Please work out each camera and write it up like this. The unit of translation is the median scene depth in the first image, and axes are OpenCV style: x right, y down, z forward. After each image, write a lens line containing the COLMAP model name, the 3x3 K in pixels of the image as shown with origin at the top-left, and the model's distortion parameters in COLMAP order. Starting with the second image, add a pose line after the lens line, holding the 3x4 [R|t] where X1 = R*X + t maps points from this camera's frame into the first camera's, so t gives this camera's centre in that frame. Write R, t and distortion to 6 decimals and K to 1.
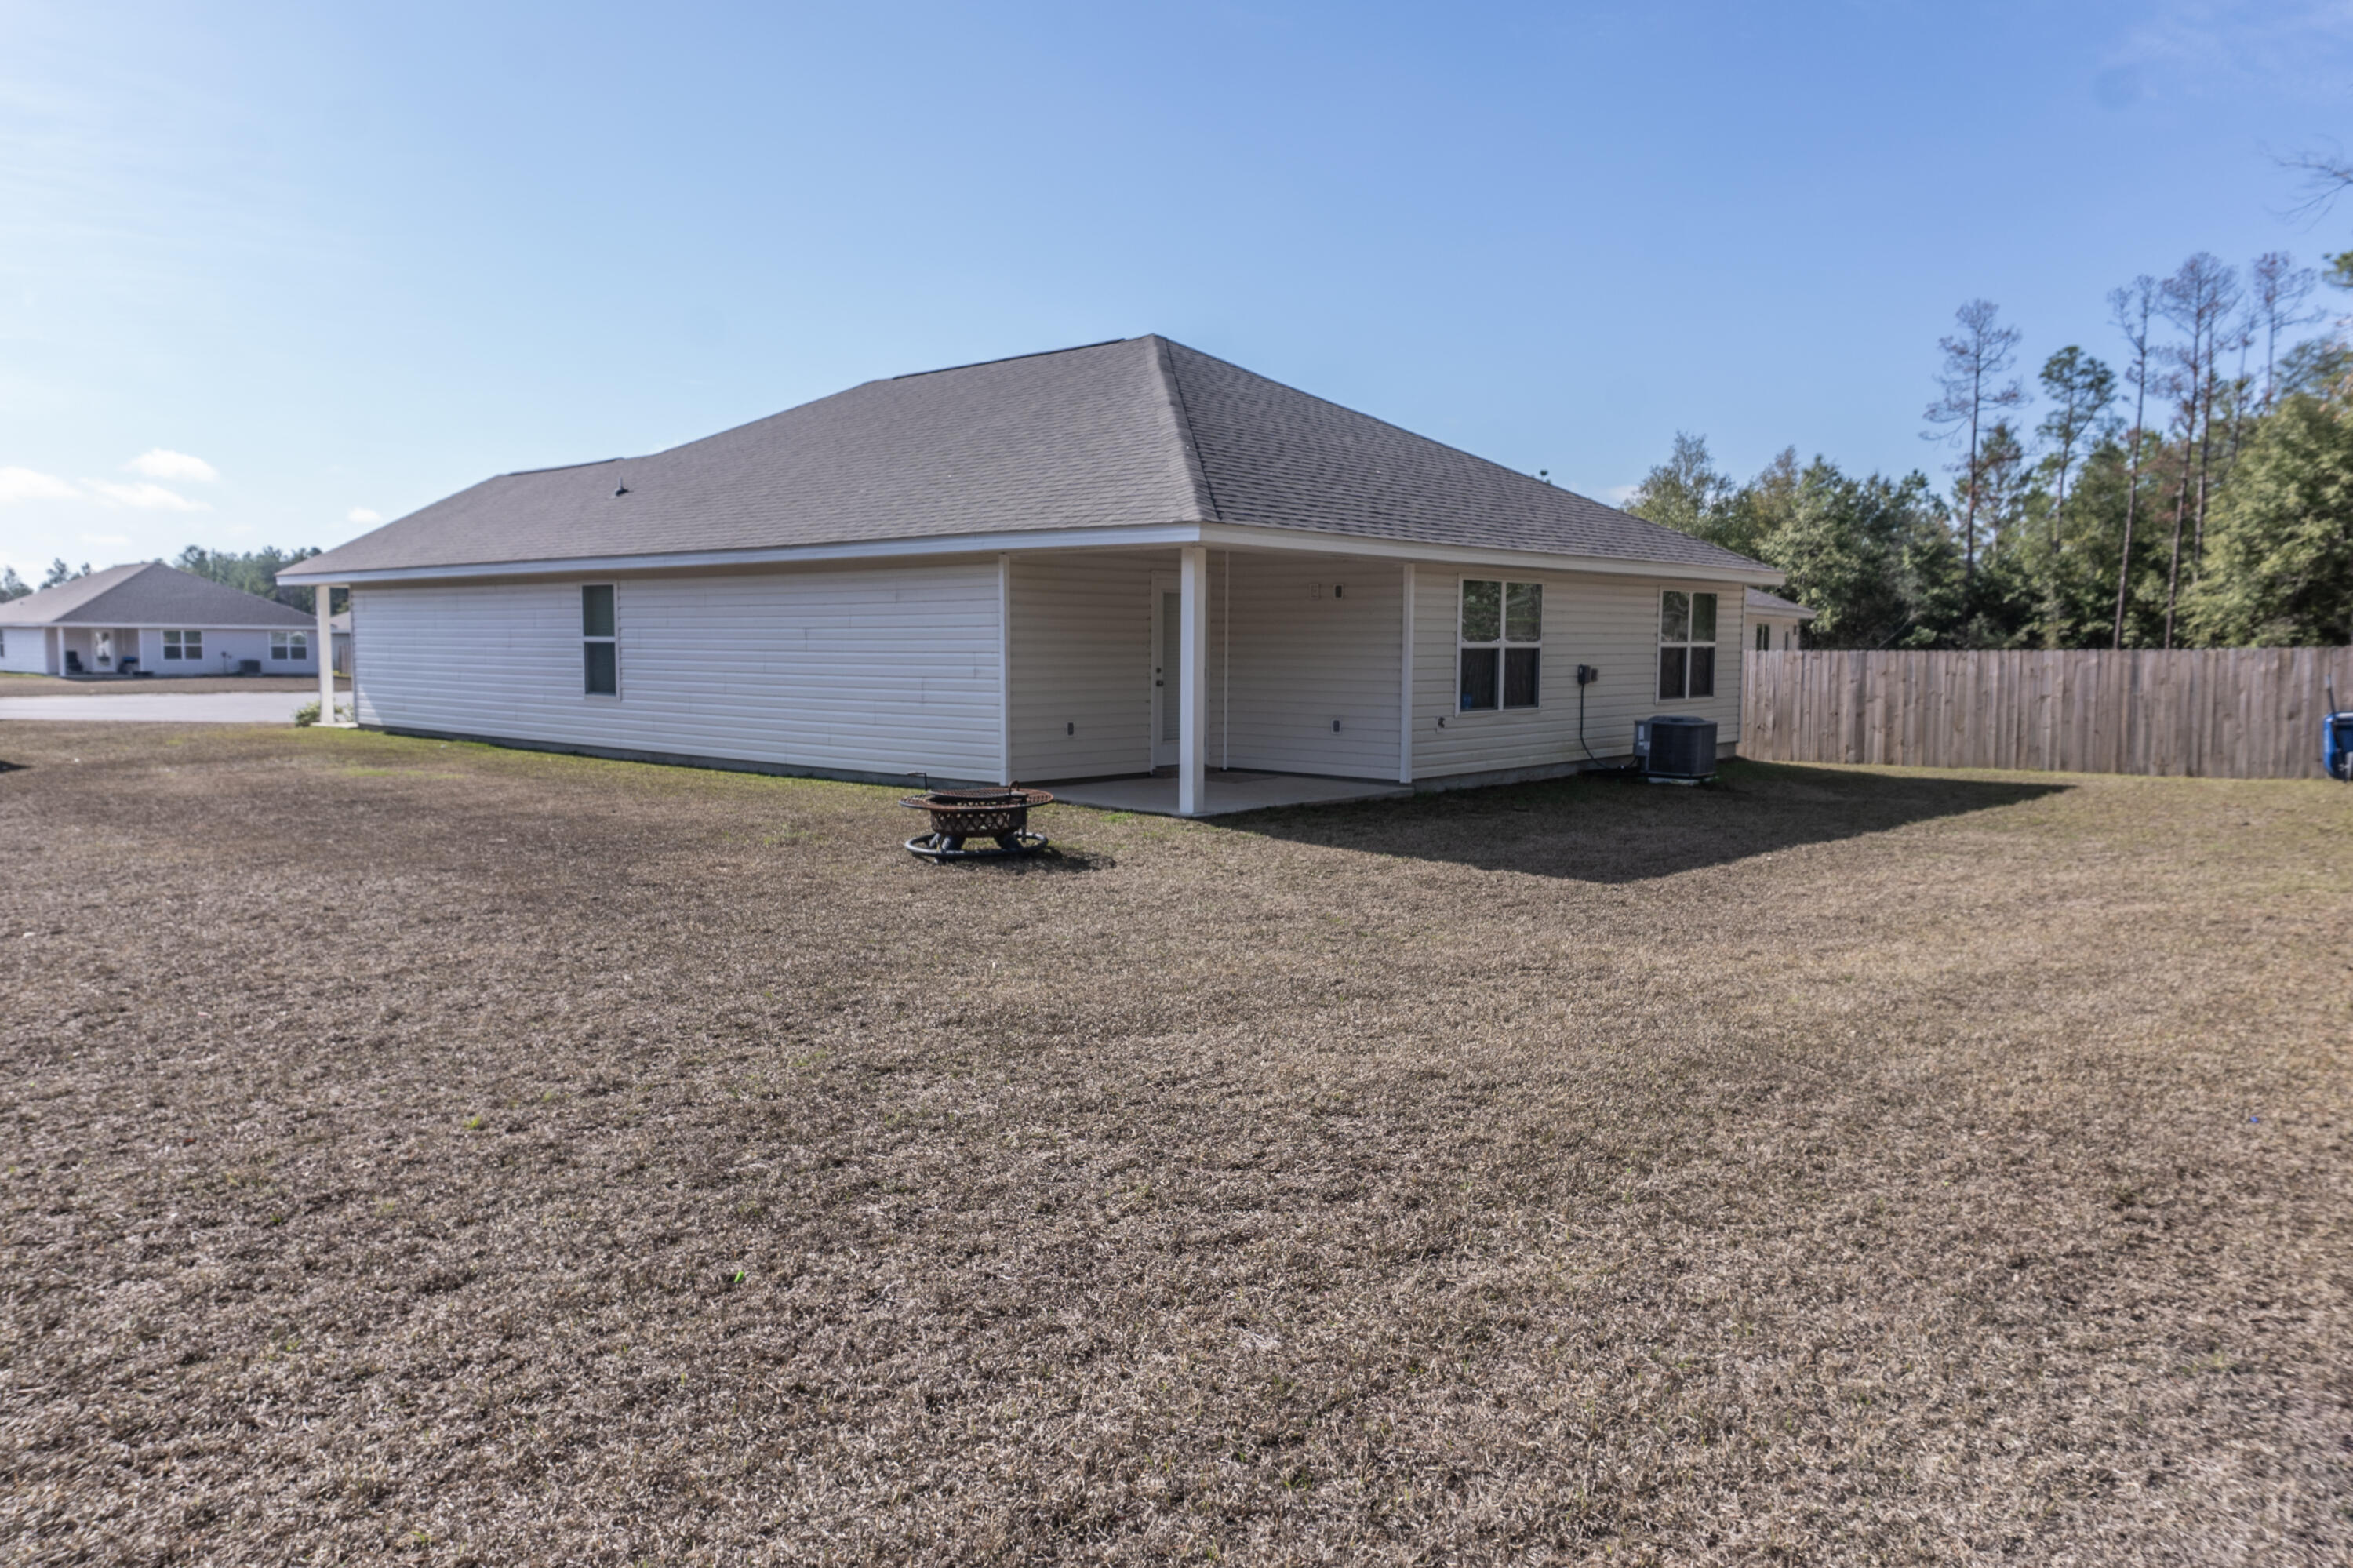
lens RADIAL K [[1637.9, 0, 1176.5], [0, 1637.9, 784.0], [0, 0, 1]] dist [0.002765, 0.005306]
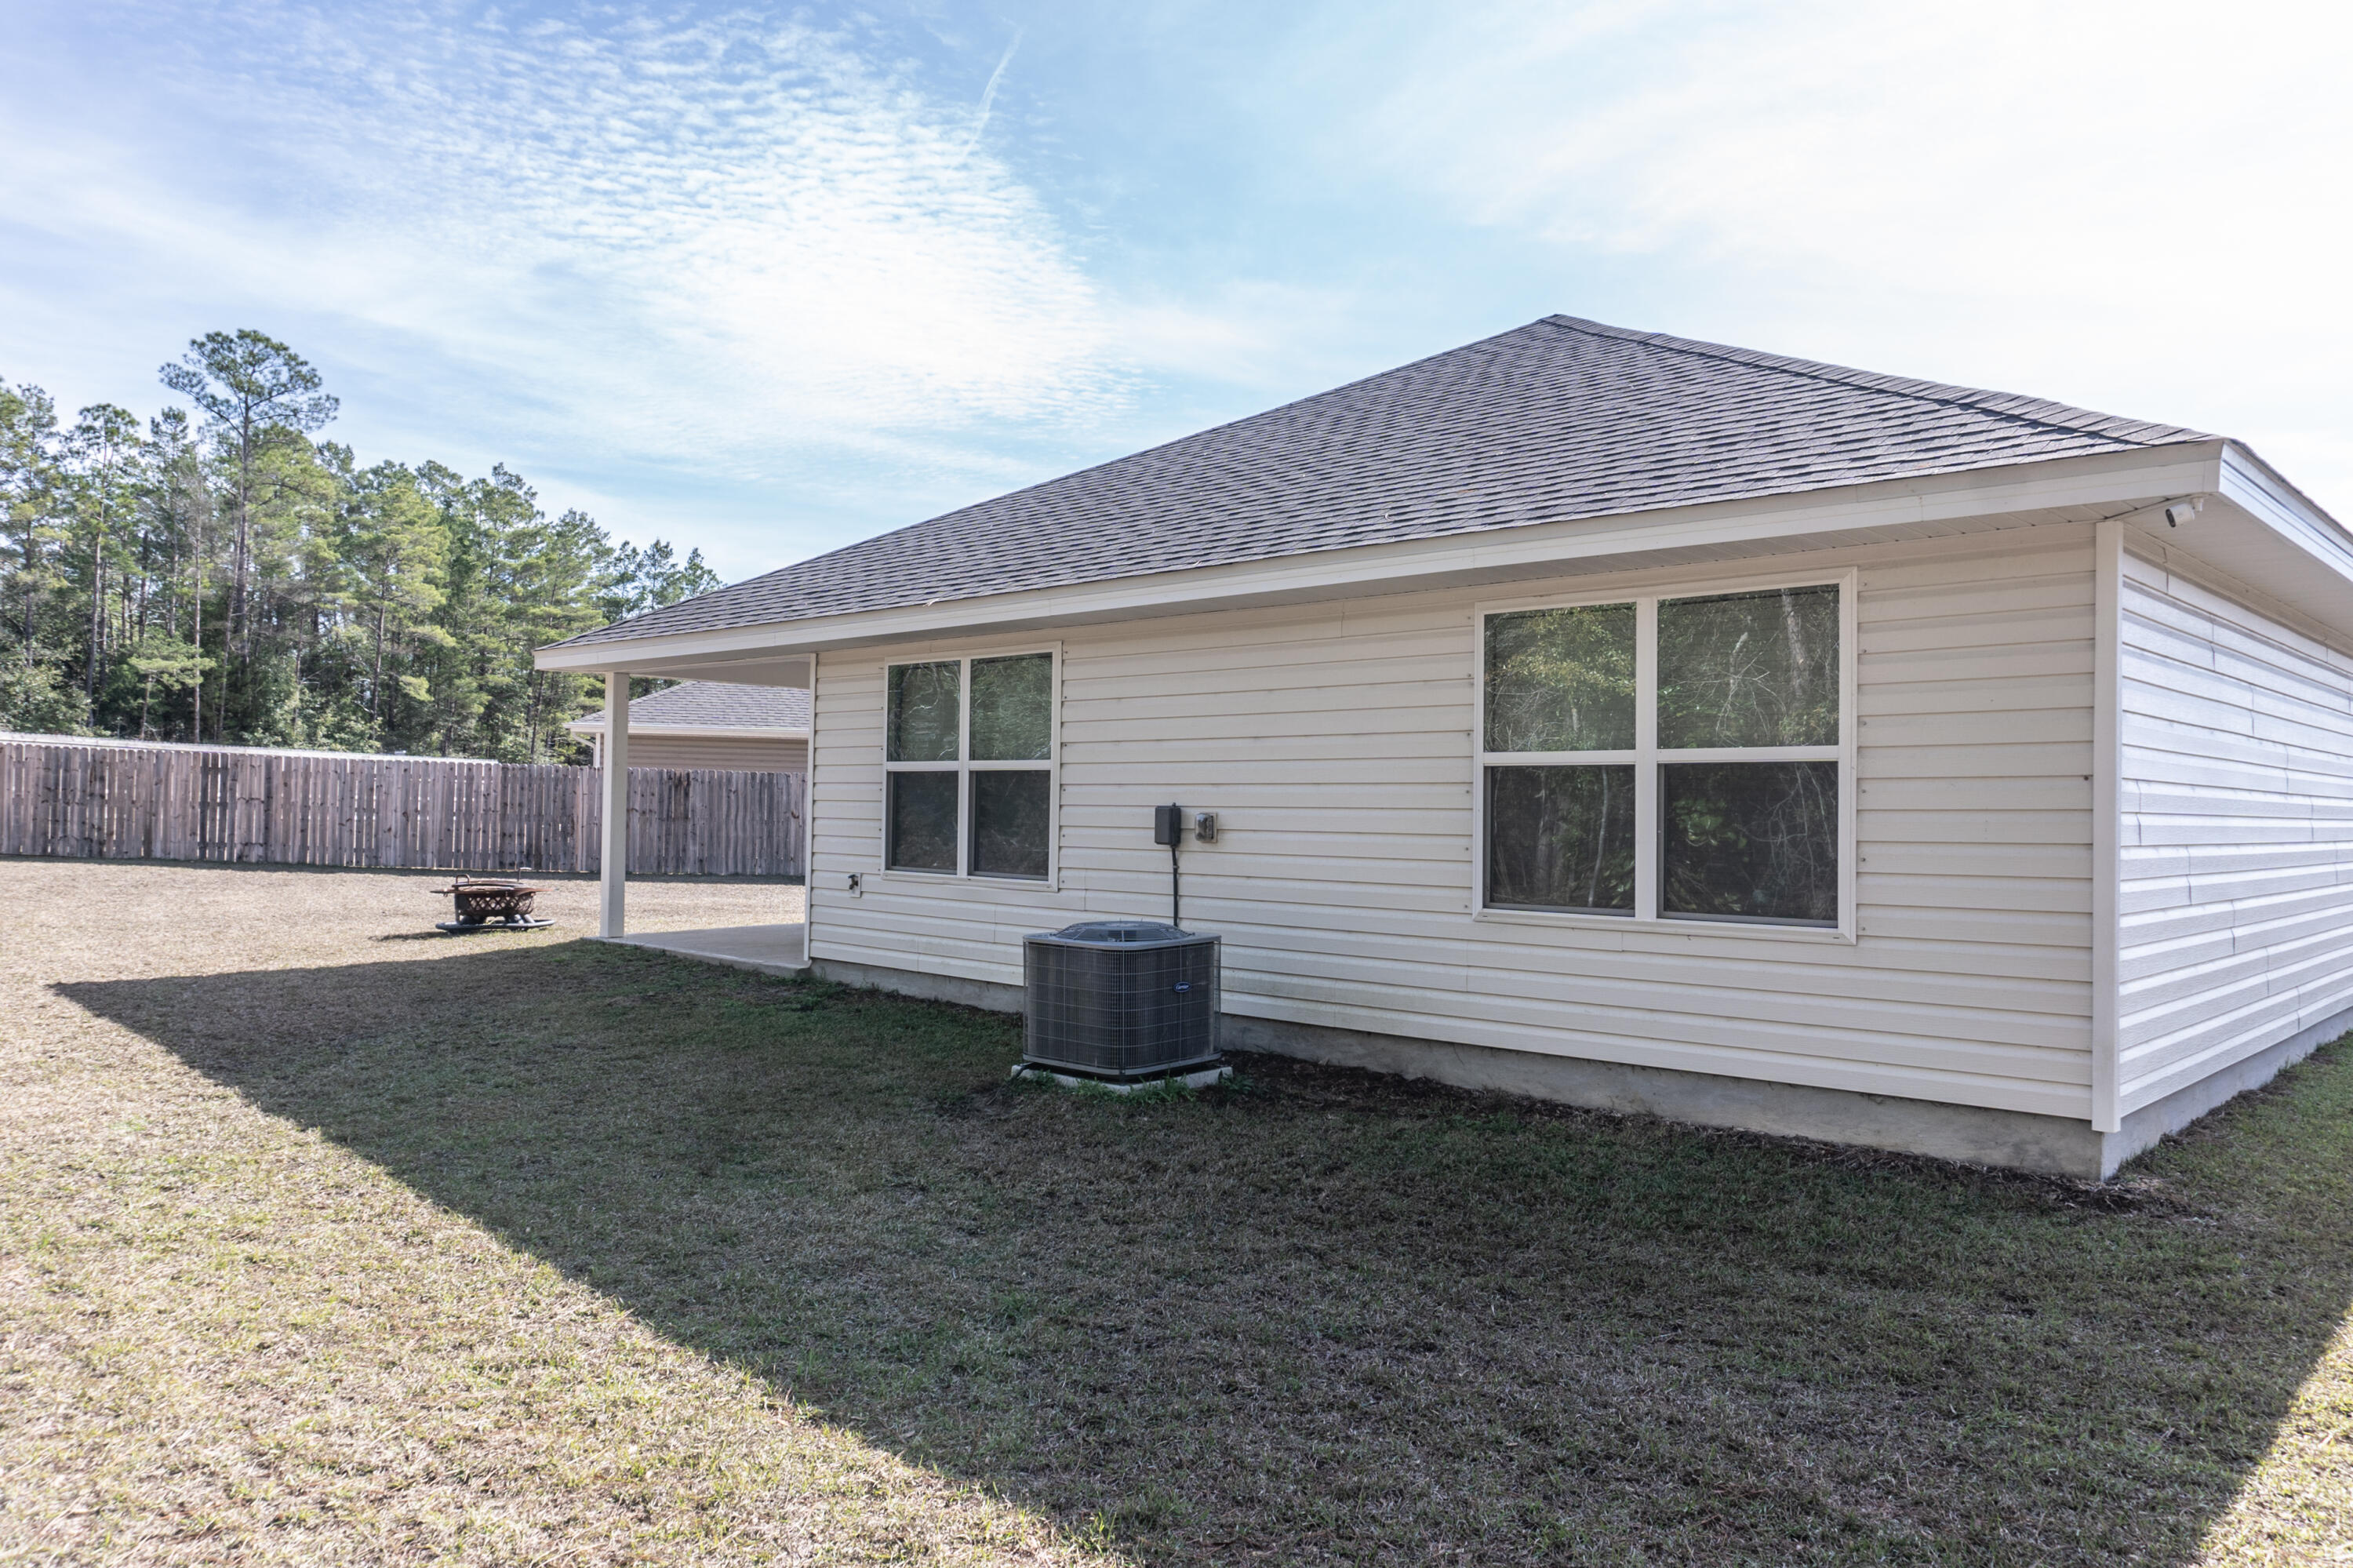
lens RADIAL K [[1637.9, 0, 1176.5], [0, 1637.9, 784.0], [0, 0, 1]] dist [0.002765, 0.005306]
pose [[0.003801, -0.014068, -0.999894, 0.789899], [-0.093287, 0.995536, -0.014361, -0.076400], [0.995632, 0.093332, 0.002472, 1.067185]]
